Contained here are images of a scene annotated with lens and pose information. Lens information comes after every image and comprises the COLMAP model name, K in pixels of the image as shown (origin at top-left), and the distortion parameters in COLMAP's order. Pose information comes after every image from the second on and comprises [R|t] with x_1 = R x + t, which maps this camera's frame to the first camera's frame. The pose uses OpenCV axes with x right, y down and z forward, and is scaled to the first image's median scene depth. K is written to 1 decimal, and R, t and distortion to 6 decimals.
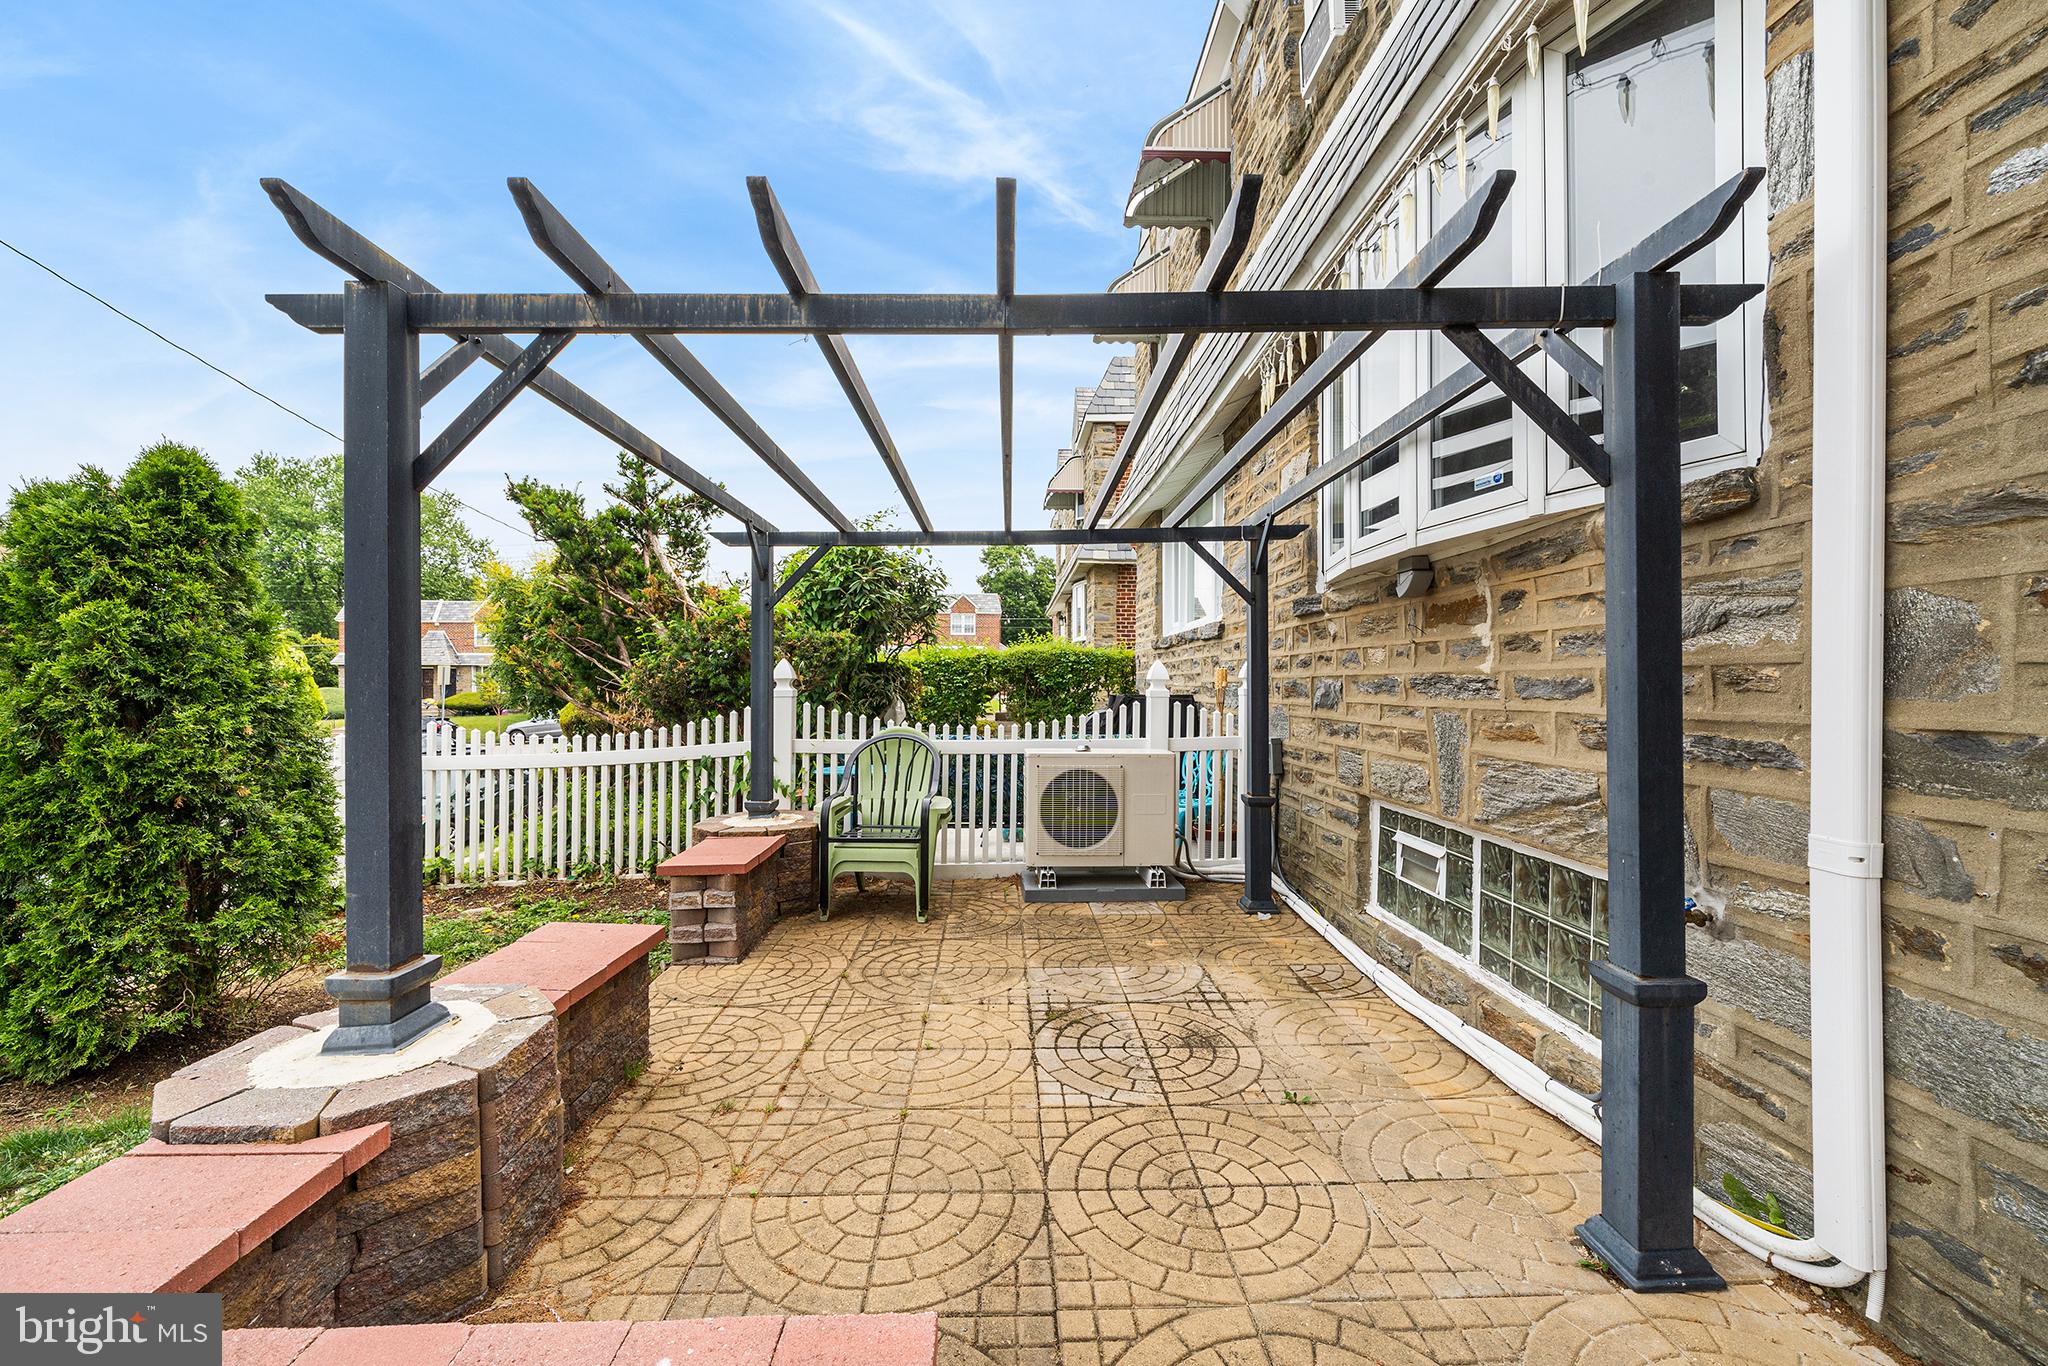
lens RADIAL K [[817.9, 0, 1020.1], [0, 817.9, 682.7], [0, 0, 1]] dist [-0.003185, -0.000090]
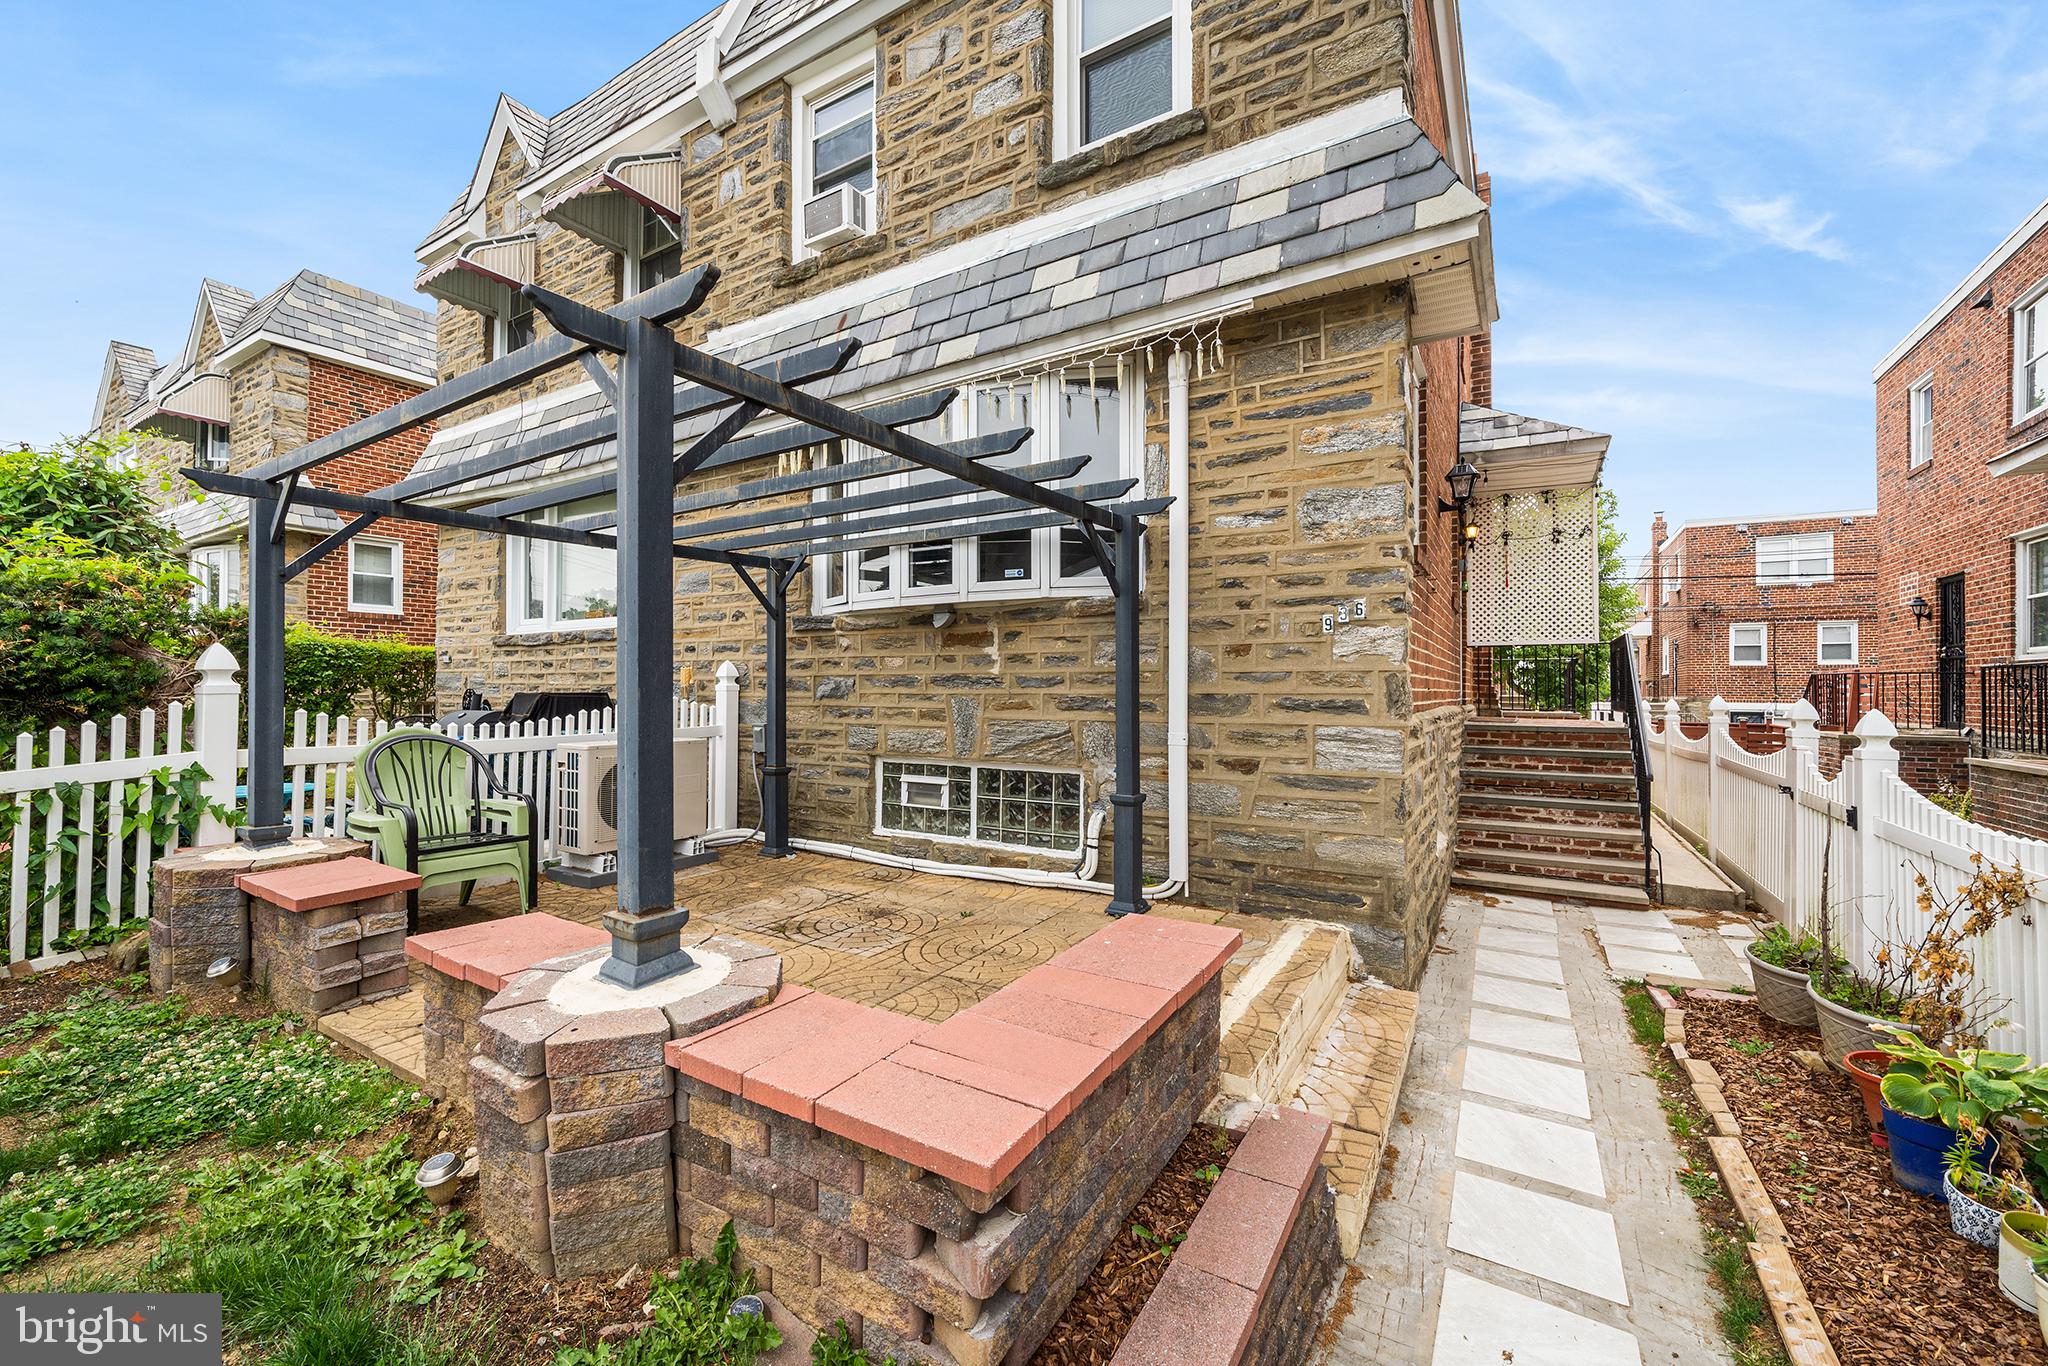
lens RADIAL K [[817.9, 0, 1031.3], [0, 817.9, 684.7], [0, 0, 1]] dist [-0.003185, -0.000090]
pose [[0.533275, 0.004156, 0.845932, -0.898164], [-0.001205, 0.999991, -0.004154, 0.018693], [-0.845941, 0.001196, 0.533275, -0.047613]]
